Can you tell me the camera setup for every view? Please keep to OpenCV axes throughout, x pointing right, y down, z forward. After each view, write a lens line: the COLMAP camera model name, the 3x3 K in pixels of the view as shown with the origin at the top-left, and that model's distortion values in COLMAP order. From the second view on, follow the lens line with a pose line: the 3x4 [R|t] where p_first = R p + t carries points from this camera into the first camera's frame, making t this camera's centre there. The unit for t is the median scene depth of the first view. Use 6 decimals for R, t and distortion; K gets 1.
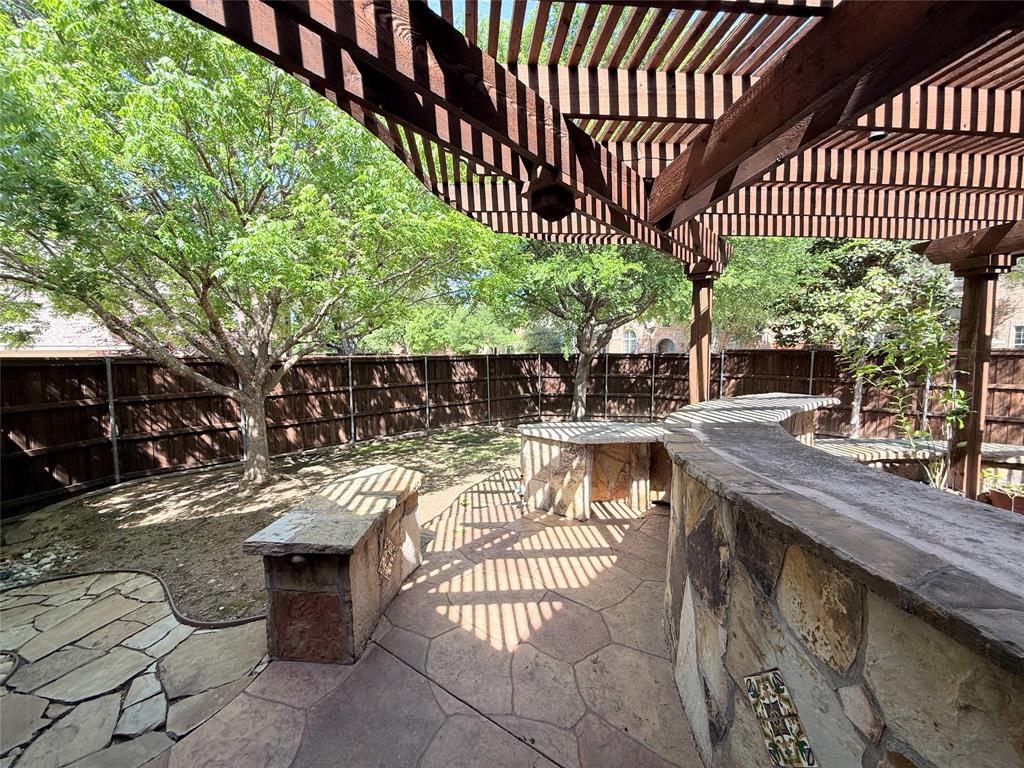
lens RADIAL K [[407.1, 0, 508.7], [0, 407.1, 384.3], [0, 0, 1]] dist [0.000425, -0.000180]
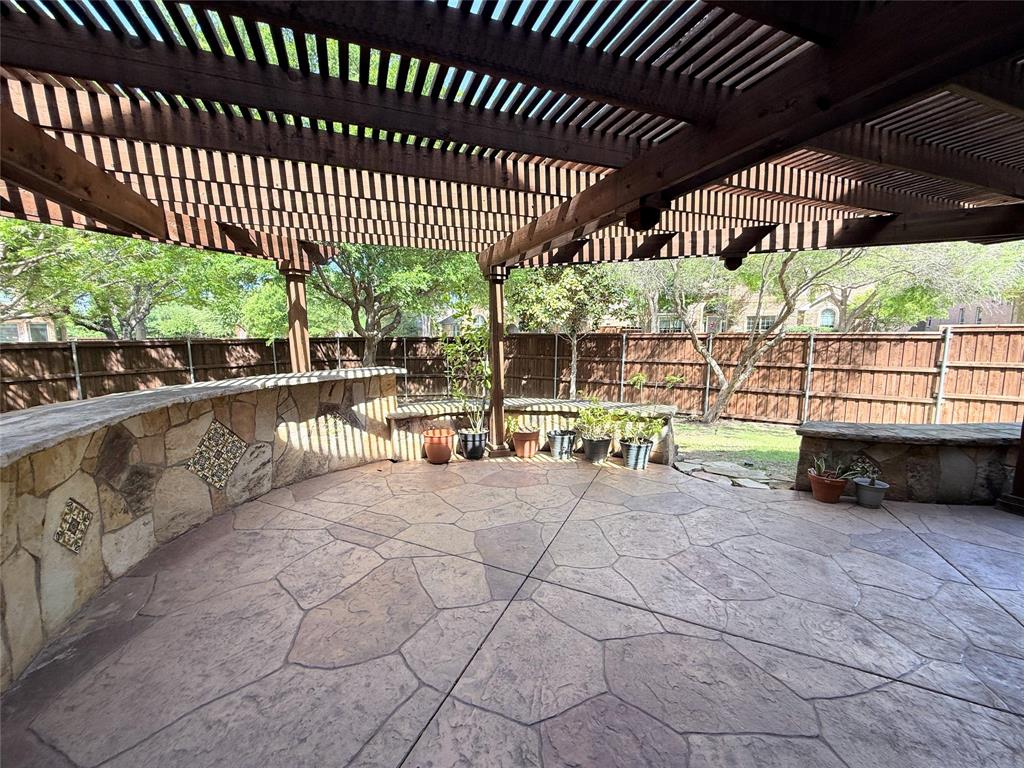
lens RADIAL K [[410.3, 0, 509.5], [0, 410.3, 381.7], [0, 0, 1]] dist [0.002044, 0.000083]
pose [[0.962624, -0.030477, 0.269122, 0.304499], [0.022295, 0.999193, 0.033407, 0.015310], [-0.269923, -0.026159, 0.962527, -0.153423]]
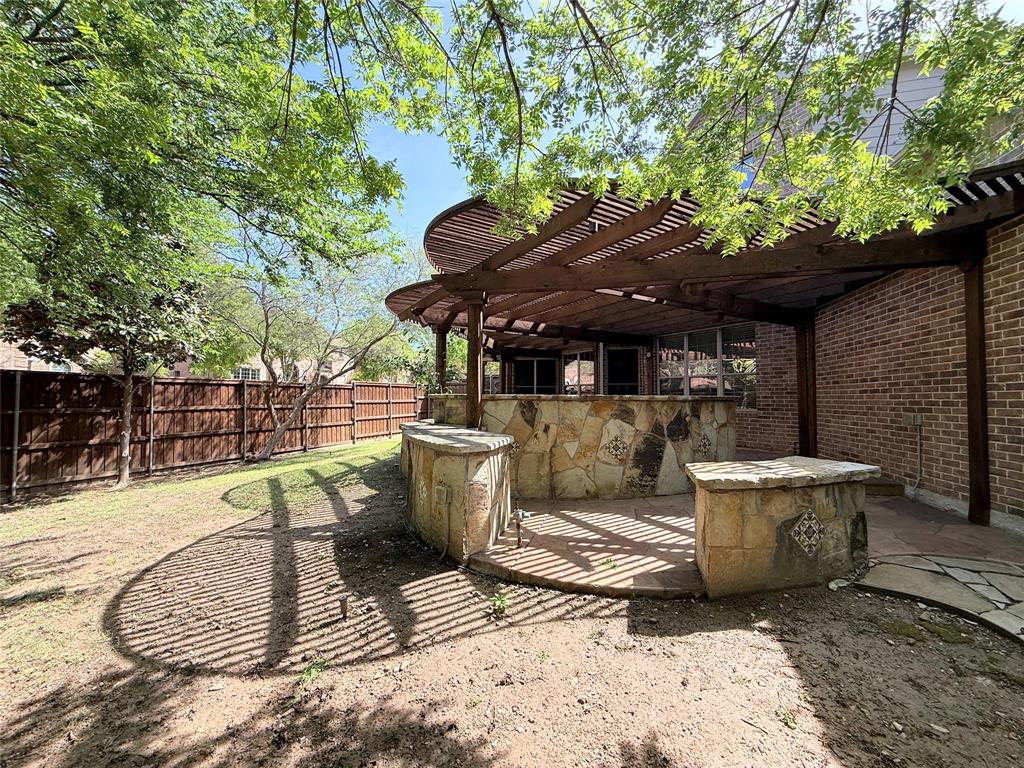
lens RADIAL K [[407.1, 0, 508.7], [0, 407.1, 384.3], [0, 0, 1]] dist [0.000425, -0.000180]
pose [[-0.435896, 0.032461, 0.899411, -0.293832], [0.074845, 0.997195, 0.000283, 0.003202], [-0.896879, 0.067439, -0.437103, 0.590754]]
